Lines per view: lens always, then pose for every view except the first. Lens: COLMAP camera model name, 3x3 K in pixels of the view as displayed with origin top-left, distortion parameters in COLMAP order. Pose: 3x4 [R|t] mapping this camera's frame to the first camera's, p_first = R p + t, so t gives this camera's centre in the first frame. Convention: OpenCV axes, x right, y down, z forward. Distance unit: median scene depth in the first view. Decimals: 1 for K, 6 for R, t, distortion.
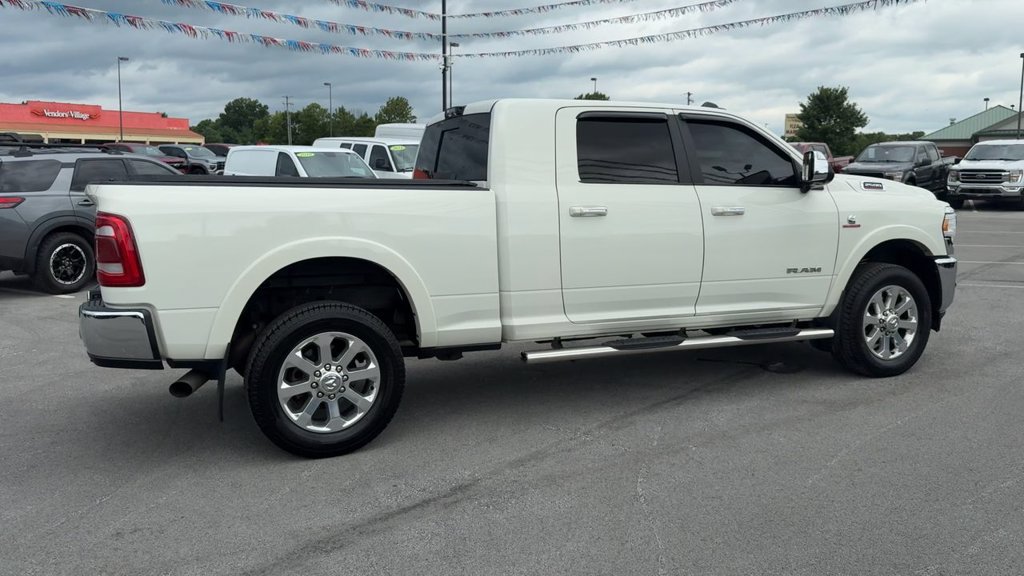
lens RADIAL K [[871.8, 0, 545.8], [0, 871.8, 258.8], [0, 0, 1]] dist [0.139771, -0.295487]
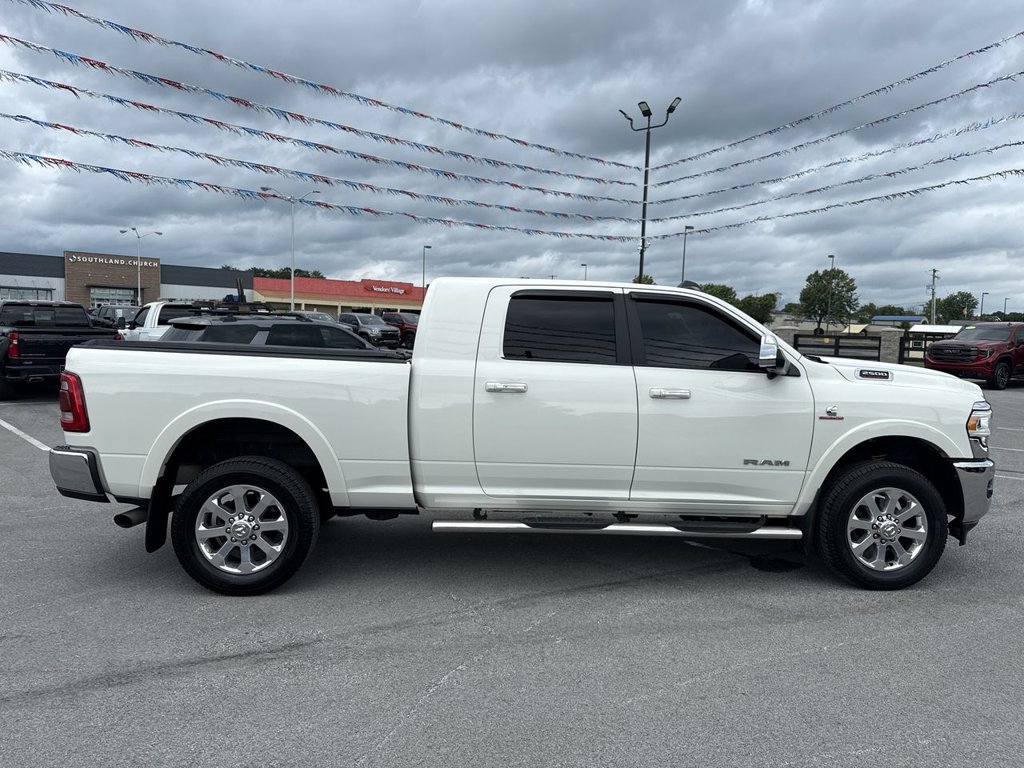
lens RADIAL K [[765.5, 0, 512.0], [0, 765.5, 384.0], [0, 0, 1]] dist [0.119671, -0.252614]
pose [[0.936657, 0.048122, -0.346928, 0.338276], [-0.062325, 0.997608, -0.029891, -0.029860], [0.344659, 0.049620, 0.937415, 0.153930]]
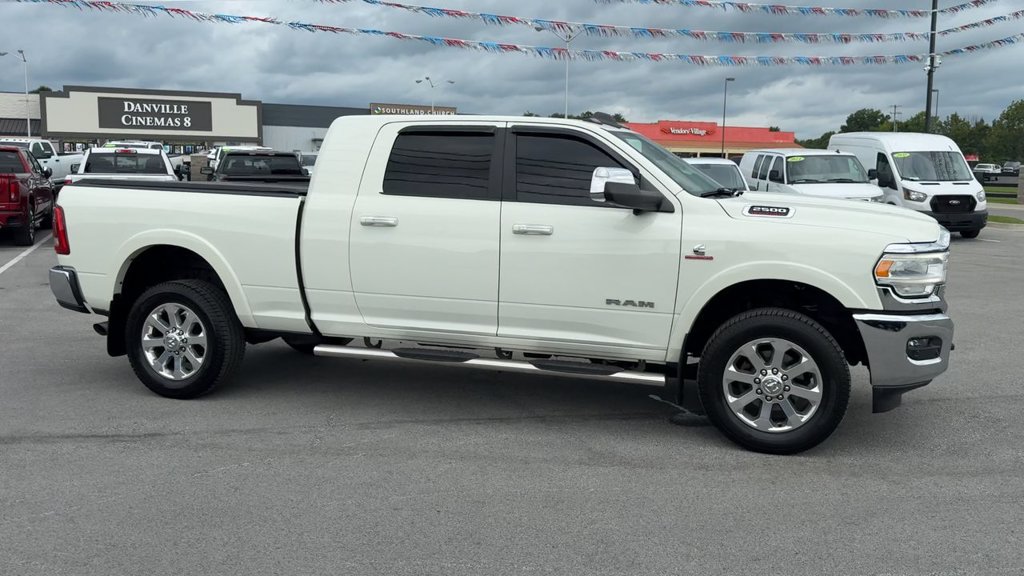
lens RADIAL K [[871.8, 0, 545.8], [0, 871.8, 258.8], [0, 0, 1]] dist [0.139771, -0.295487]
pose [[0.746168, 0.074517, -0.661575, 0.842645], [-0.082542, 0.996404, 0.019135, -0.042730], [0.660621, 0.040330, 0.749635, 0.312919]]
